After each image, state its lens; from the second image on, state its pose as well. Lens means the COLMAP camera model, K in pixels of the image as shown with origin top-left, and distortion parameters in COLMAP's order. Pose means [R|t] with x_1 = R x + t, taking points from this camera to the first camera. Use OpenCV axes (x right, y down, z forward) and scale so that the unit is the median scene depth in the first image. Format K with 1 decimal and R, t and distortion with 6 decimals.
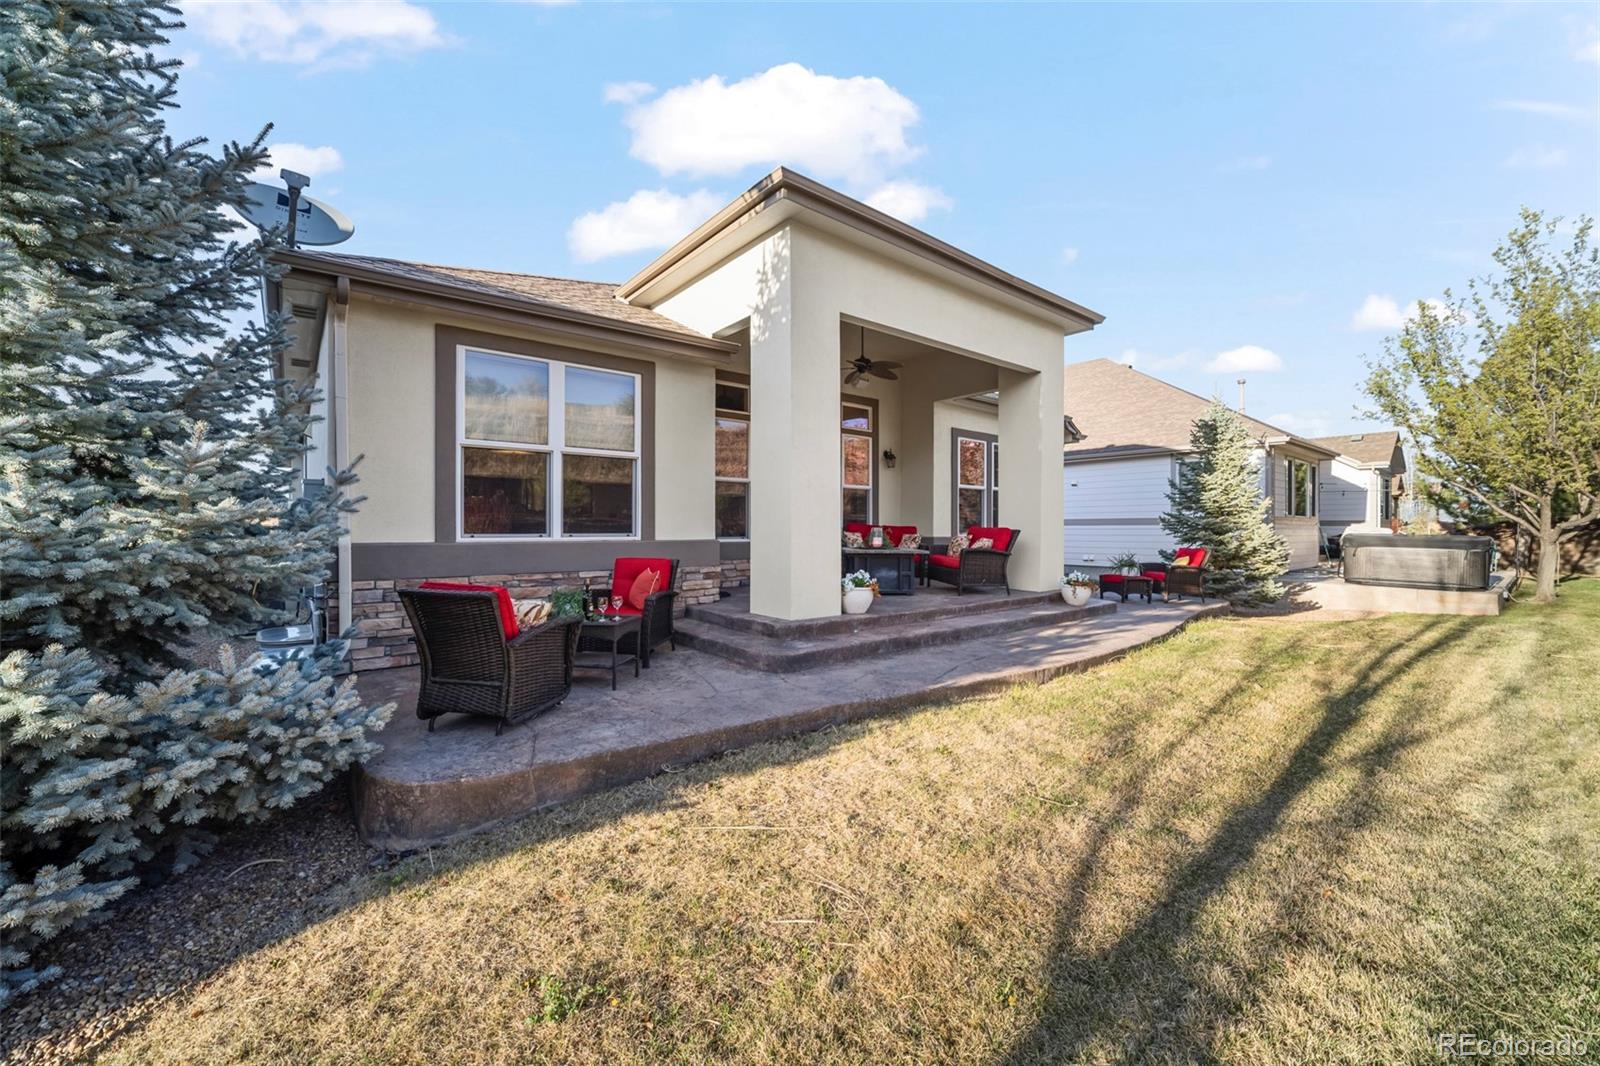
lens RADIAL K [[624.4, 0, 804.5], [0, 624.4, 535.9], [0, 0, 1]] dist [-0.013394, 0.001013]
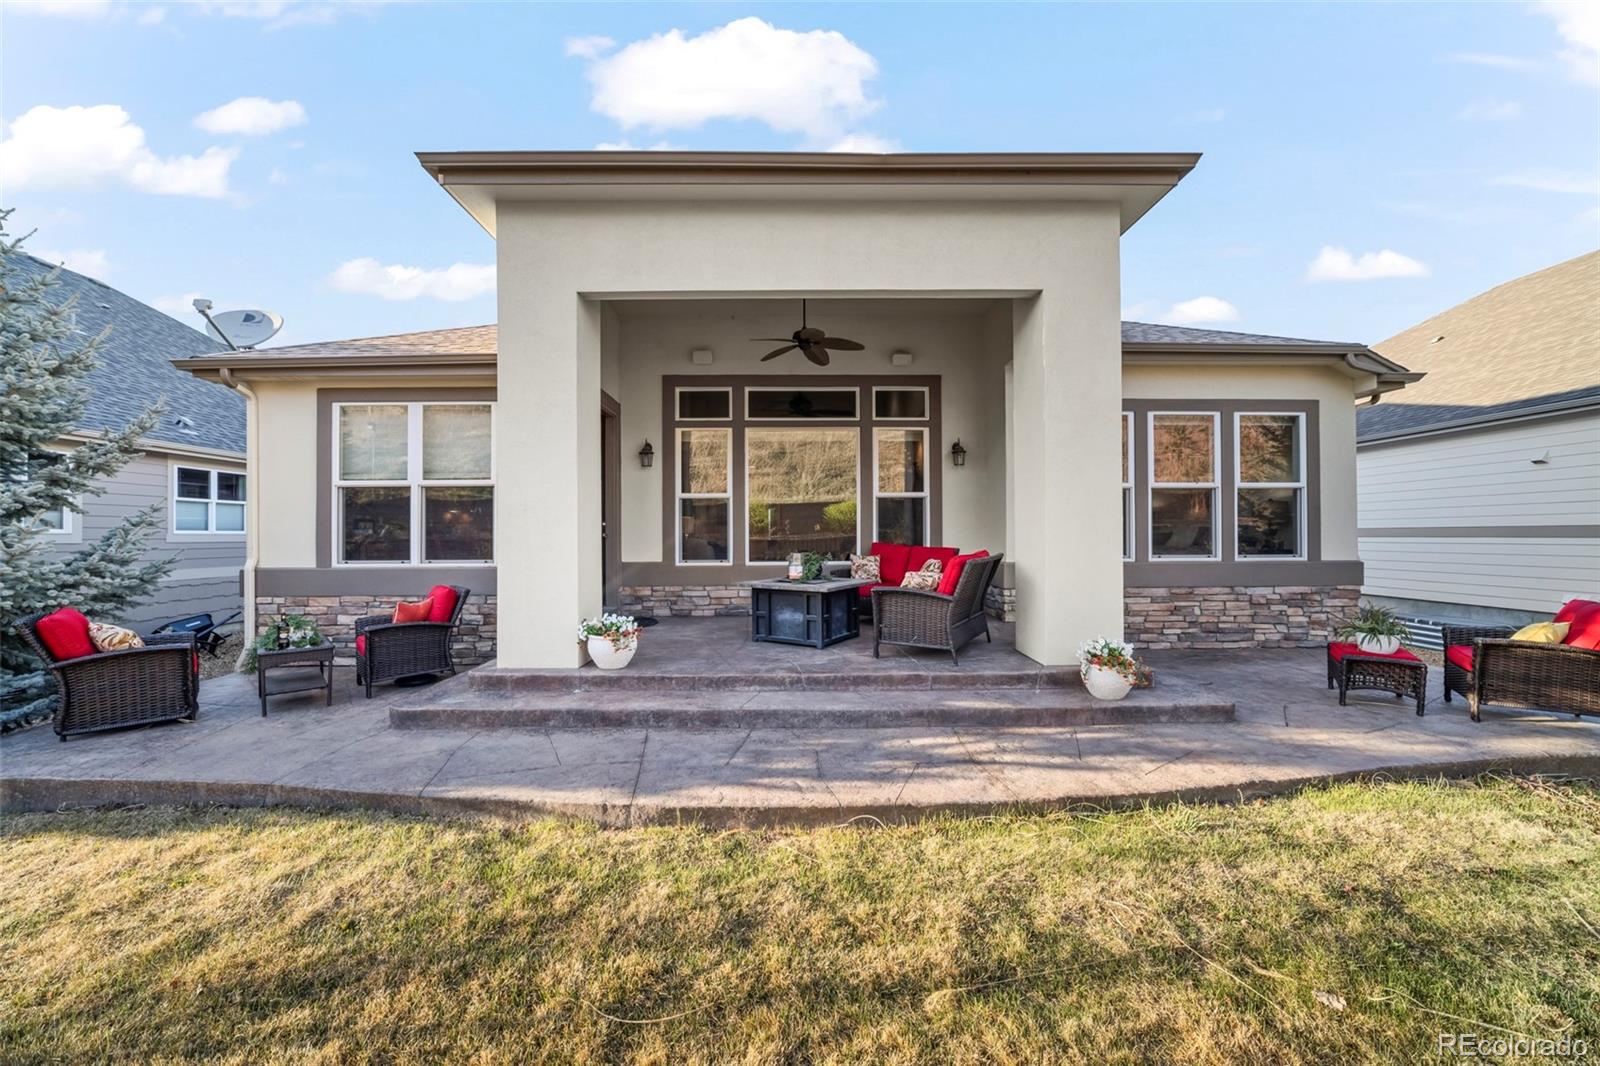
lens RADIAL K [[624.4, 0, 798.3], [0, 624.4, 533.0], [0, 0, 1]] dist [-0.013394, 0.001013]
pose [[0.781925, -0.008018, -0.623321, 0.796389], [-0.001420, 0.999892, -0.014643, -0.036036], [0.623371, 0.012335, 0.781829, 0.564237]]
